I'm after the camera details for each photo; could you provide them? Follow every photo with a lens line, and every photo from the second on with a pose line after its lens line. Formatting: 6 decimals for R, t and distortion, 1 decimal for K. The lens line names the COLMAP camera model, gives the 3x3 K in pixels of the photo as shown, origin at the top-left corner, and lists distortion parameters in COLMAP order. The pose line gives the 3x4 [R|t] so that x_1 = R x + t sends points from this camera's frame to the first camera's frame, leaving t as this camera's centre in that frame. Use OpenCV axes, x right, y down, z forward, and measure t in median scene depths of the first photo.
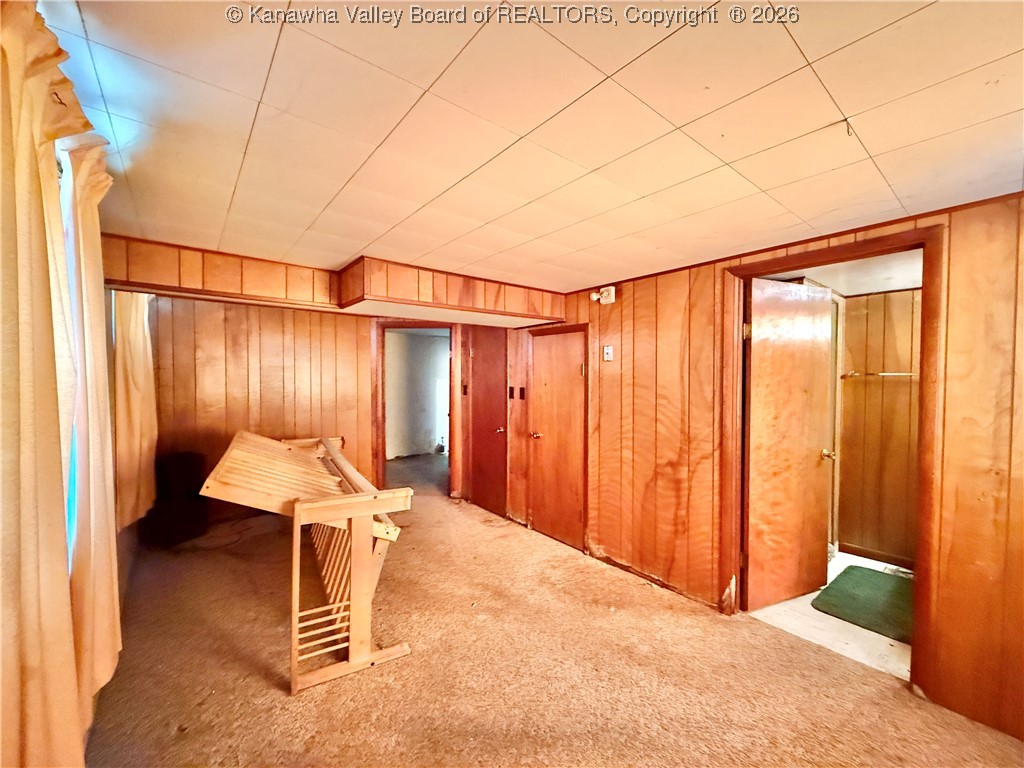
lens RADIAL K [[407.5, 0, 512.1], [0, 407.5, 383.5], [0, 0, 1]] dist [-0.000676, -0.000153]
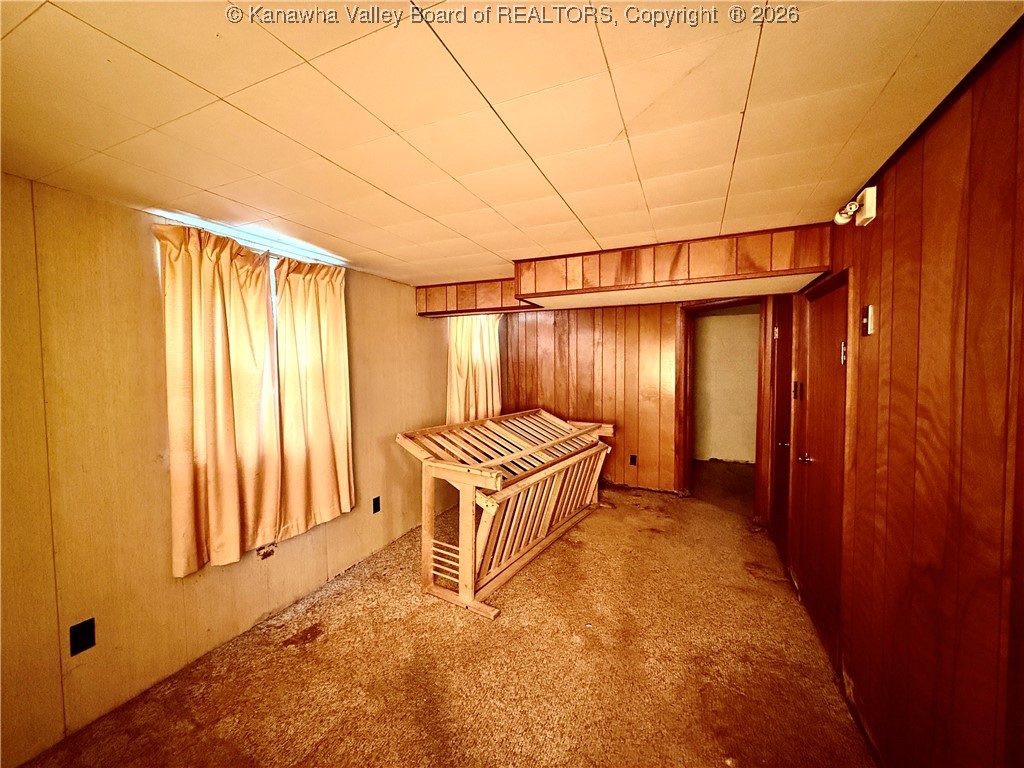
lens RADIAL K [[407.5, 0, 512.0], [0, 407.5, 383.8], [0, 0, 1]] dist [-0.000676, -0.000153]
pose [[0.455715, 0.032025, -0.889549, 0.564128], [-0.008247, 0.999462, 0.031757, -0.008435], [0.890088, -0.007136, 0.455734, 0.421707]]
